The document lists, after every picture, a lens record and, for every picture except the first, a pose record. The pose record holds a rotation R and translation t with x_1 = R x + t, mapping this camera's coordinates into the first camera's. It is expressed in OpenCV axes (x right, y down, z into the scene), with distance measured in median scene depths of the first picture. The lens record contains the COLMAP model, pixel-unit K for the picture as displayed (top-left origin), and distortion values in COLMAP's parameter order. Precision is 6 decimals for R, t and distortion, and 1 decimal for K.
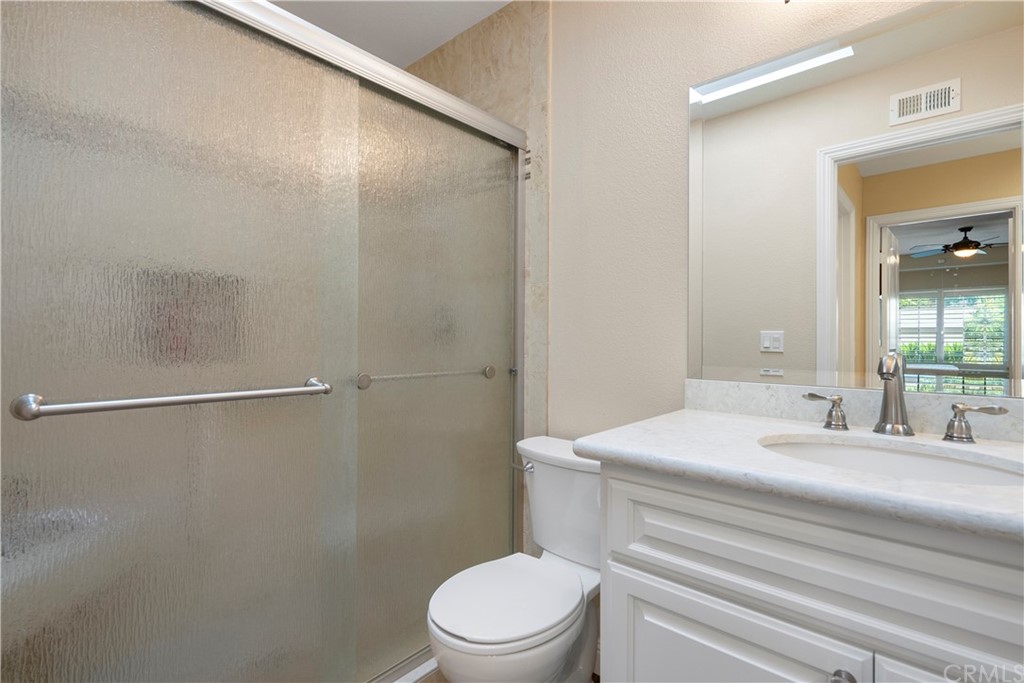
lens RADIAL K [[481.8, 0, 511.7], [0, 481.8, 338.4], [0, 0, 1]] dist [0.001335, 0.000225]
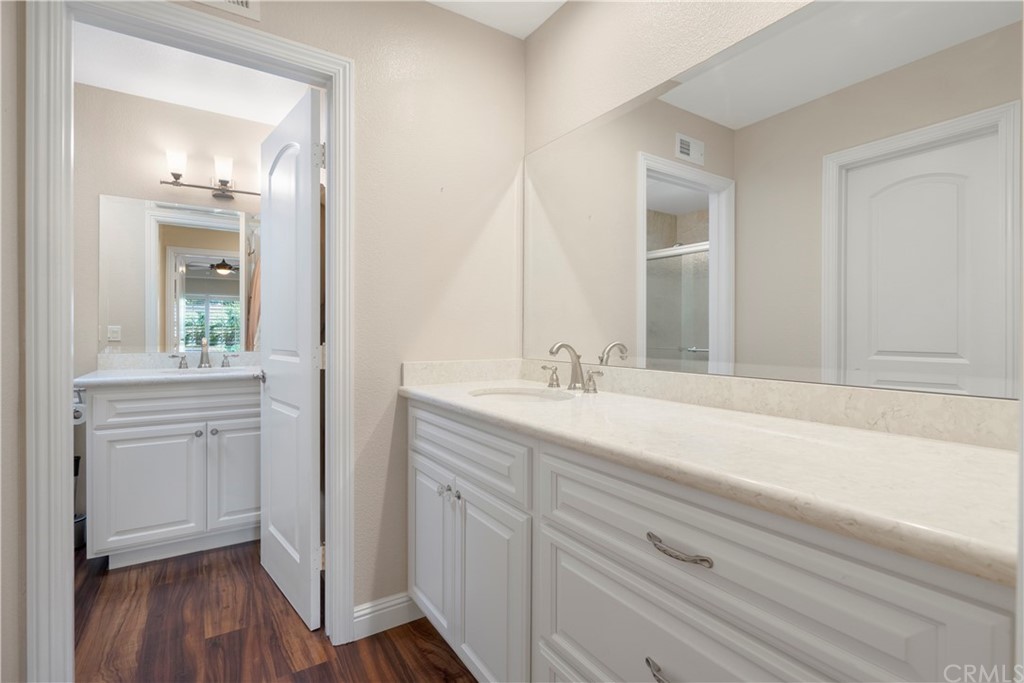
lens RADIAL K [[481.8, 0, 511.7], [0, 481.8, 336.1], [0, 0, 1]] dist [0.001335, 0.000225]
pose [[0.270893, -0.005733, 0.962592, -1.243223], [-0.008085, 0.999933, 0.008231, -0.013089], [-0.962576, -0.010012, 0.270828, -1.281888]]
